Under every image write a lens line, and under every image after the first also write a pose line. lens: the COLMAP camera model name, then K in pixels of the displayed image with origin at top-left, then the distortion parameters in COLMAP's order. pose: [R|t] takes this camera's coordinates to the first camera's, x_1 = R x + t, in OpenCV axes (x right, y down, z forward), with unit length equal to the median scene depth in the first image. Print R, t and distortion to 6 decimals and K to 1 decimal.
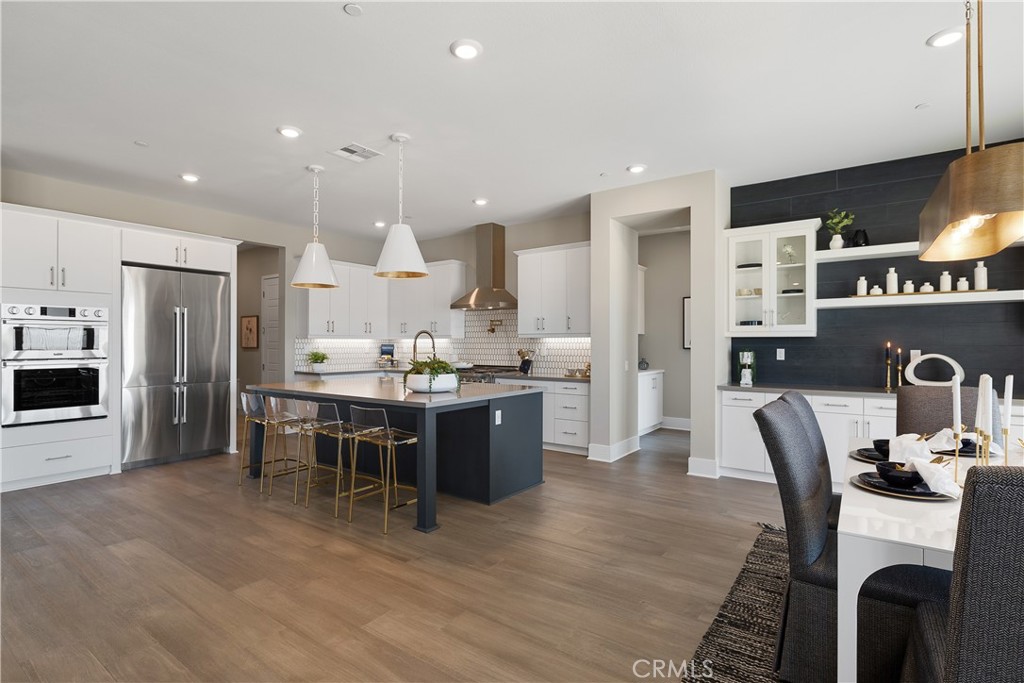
lens RADIAL K [[488.7, 0, 512.0], [0, 488.7, 341.5], [0, 0, 1]] dist [0.001699, 0.000513]
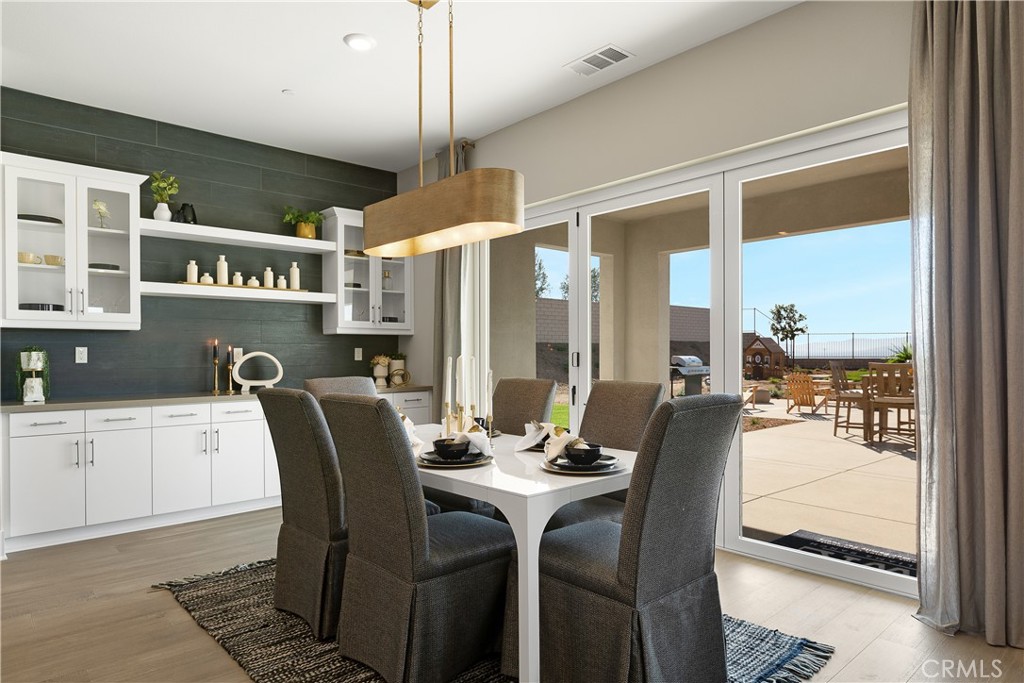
lens RADIAL K [[615.3, 0, 511.1], [0, 615.3, 361.0], [0, 0, 1]] dist [0.001180, -0.000645]
pose [[0.219302, -0.014945, 0.975543, -0.174871], [-0.001179, 0.999878, 0.015583, 0.020293], [-0.975656, -0.004567, 0.219258, 0.208437]]
